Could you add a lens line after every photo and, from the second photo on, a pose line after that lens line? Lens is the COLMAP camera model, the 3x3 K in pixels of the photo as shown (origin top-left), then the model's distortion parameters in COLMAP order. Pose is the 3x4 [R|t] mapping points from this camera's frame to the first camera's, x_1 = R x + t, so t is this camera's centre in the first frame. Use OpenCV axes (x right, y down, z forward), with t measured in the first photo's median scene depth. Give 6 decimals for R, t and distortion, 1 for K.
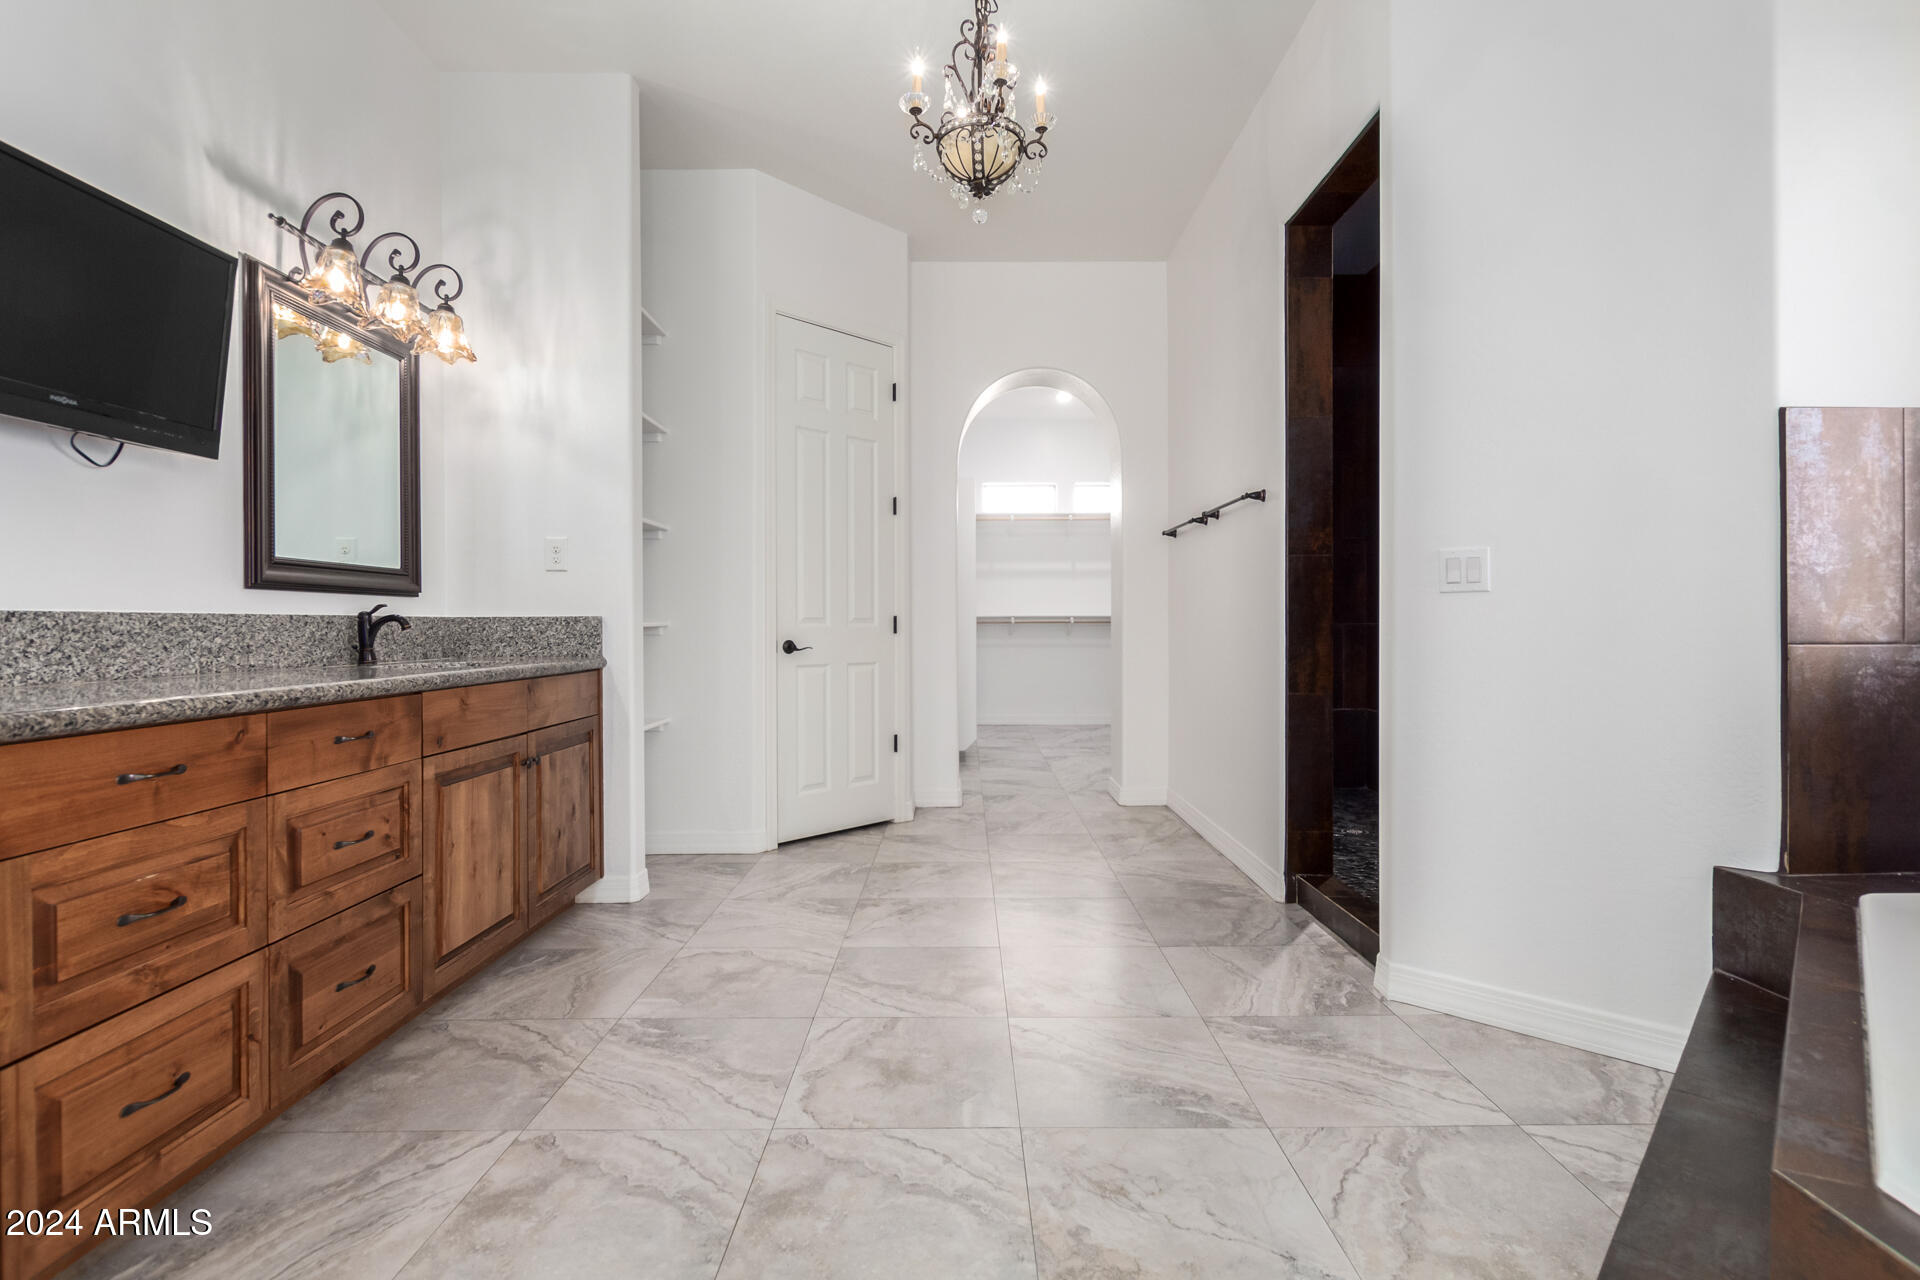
lens RADIAL K [[886.4, 0, 983.2], [0, 886.4, 630.6], [0, 0, 1]] dist [-0.000119, 0.000500]
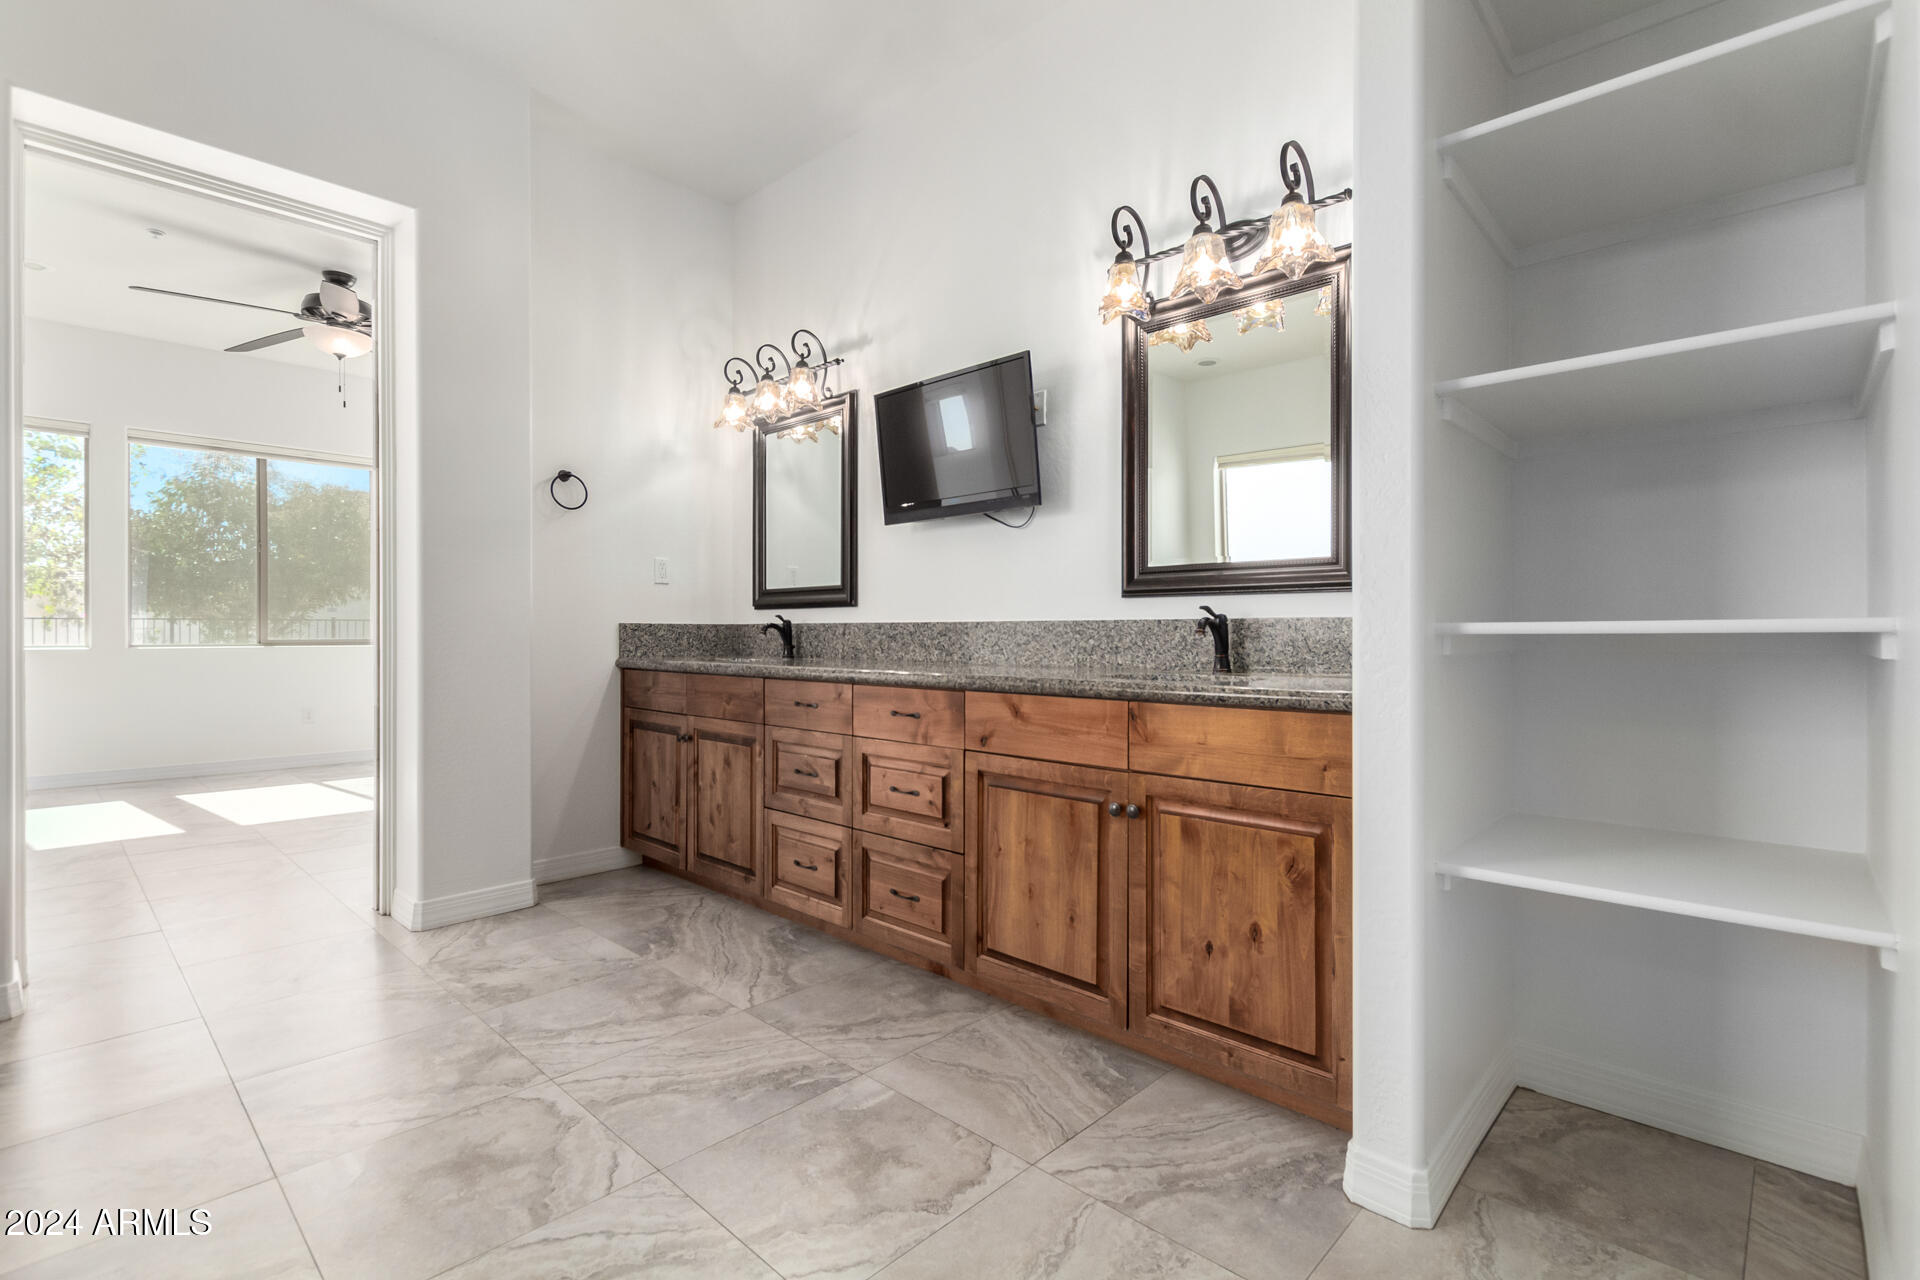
lens RADIAL K [[886.8, 0, 958.9], [0, 886.8, 628.9], [0, 0, 1]] dist [-0.001634, -0.001232]
pose [[-0.707456, 0.002218, -0.706754, 0.166640], [-0.001440, 0.999988, 0.004580, -0.013491], [0.706756, 0.004258, -0.707445, 1.900176]]
